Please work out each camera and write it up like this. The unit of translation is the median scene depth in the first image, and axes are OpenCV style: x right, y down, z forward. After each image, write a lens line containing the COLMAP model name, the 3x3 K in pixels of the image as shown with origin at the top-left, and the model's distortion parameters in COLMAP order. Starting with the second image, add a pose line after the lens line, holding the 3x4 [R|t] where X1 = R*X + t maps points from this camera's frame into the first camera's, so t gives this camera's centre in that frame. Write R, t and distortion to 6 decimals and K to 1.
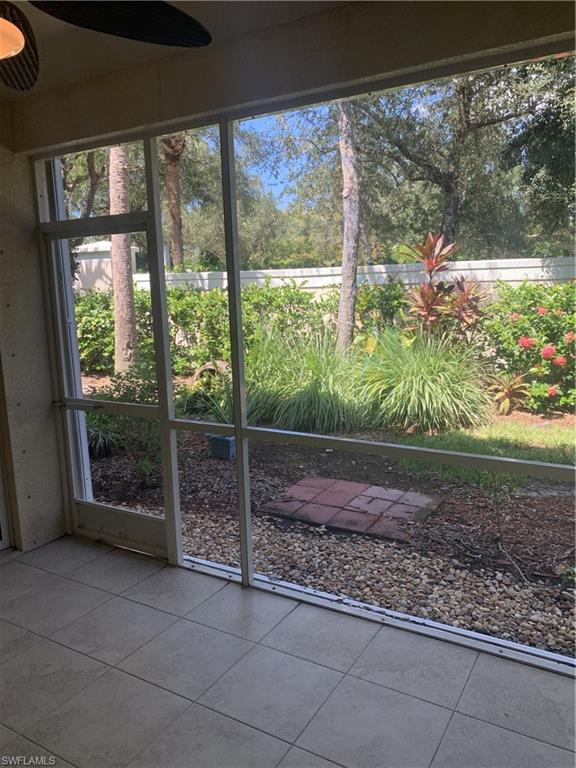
lens RADIAL K [[593.2, 0, 288.0], [0, 593.2, 384.0], [0, 0, 1]] dist [0.001604, 0.000857]
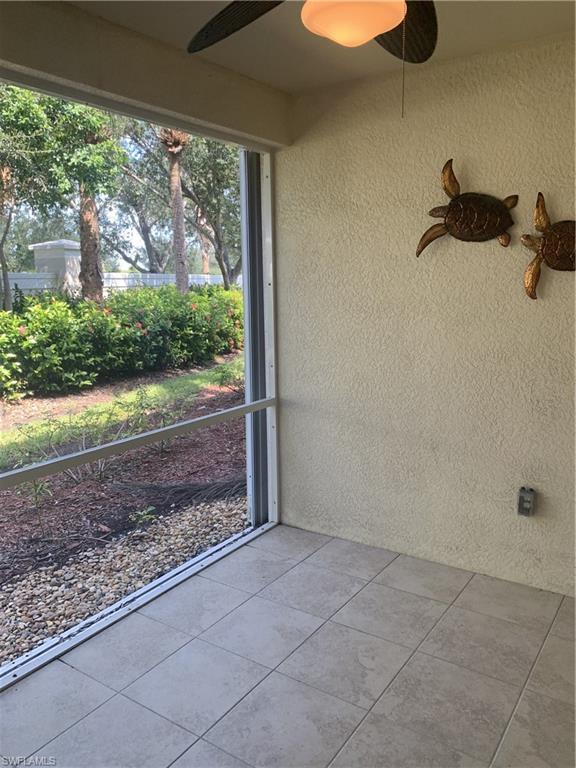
lens RADIAL K [[604.4, 0, 288.0], [0, 604.4, 384.0], [0, 0, 1]] dist [0.027079, -0.008757]
pose [[0.065454, -0.147466, 0.986899, -0.723737], [0.179849, 0.974567, 0.133695, -0.074882], [-0.981514, 0.168741, 0.090311, 0.491256]]
